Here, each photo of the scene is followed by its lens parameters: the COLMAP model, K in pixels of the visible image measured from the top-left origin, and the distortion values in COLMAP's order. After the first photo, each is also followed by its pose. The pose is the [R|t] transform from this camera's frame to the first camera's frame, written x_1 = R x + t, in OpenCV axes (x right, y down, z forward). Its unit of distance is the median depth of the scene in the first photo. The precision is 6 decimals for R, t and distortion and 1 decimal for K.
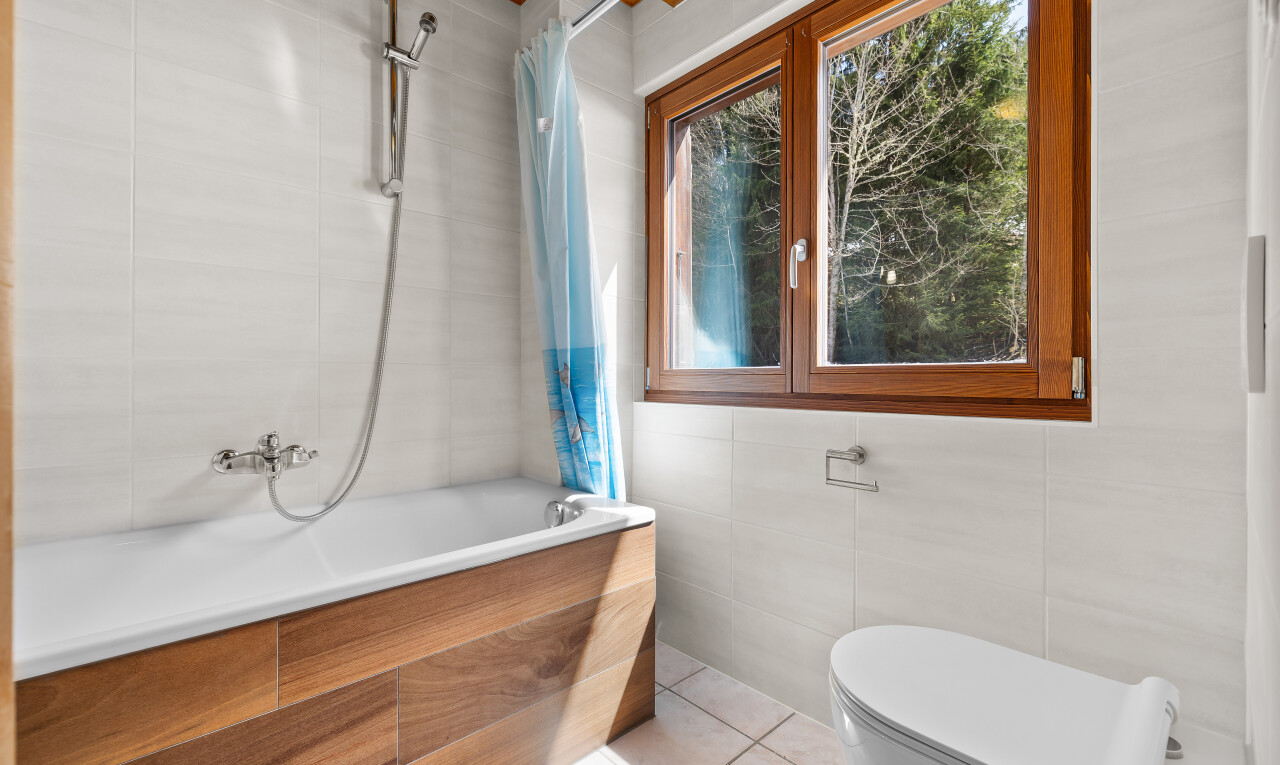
lens RADIAL K [[533.9, 0, 631.4], [0, 533.9, 384.9], [0, 0, 1]] dist [0.002438, 0.000172]
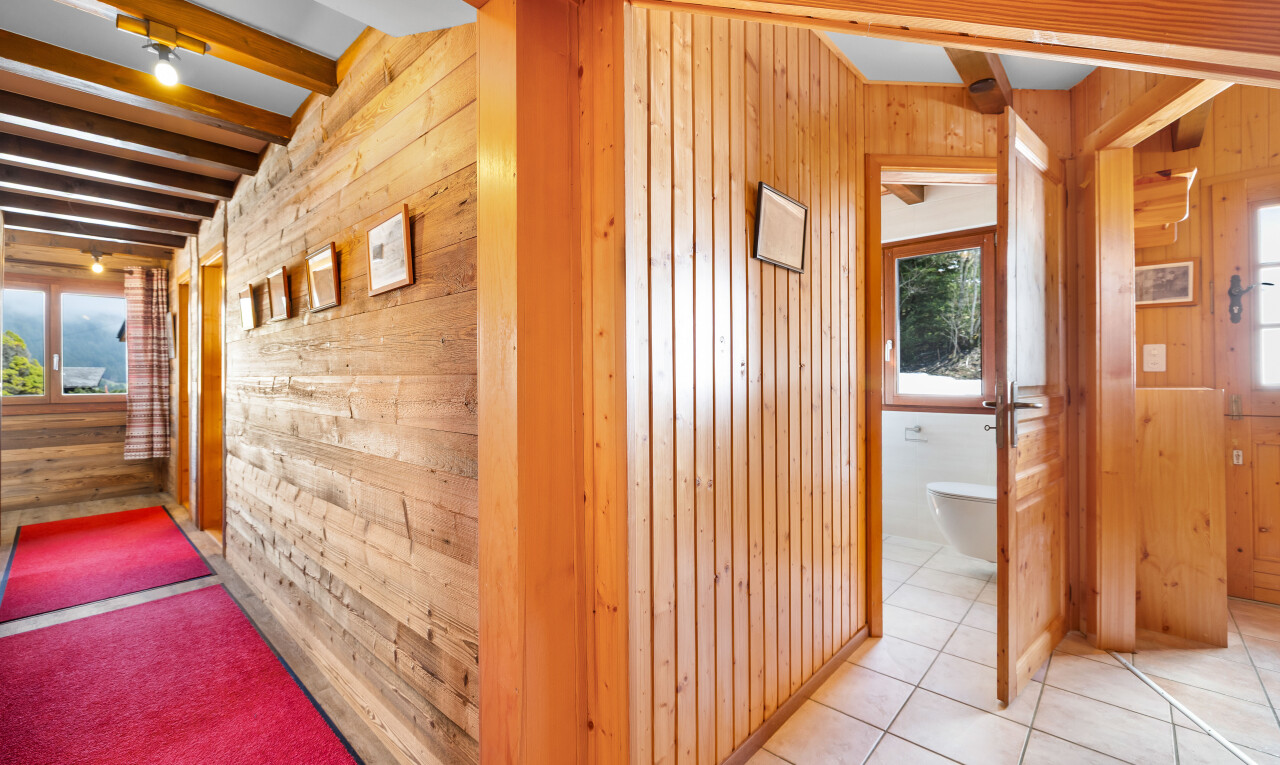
lens RADIAL K [[533.9, 0, 631.4], [0, 533.9, 384.9], [0, 0, 1]] dist [0.002438, 0.000172]
pose [[0.996254, -0.008319, 0.086074, -0.111563], [0.008132, 0.999964, 0.002525, -0.009435], [-0.086092, -0.001815, 0.996286, -0.137728]]
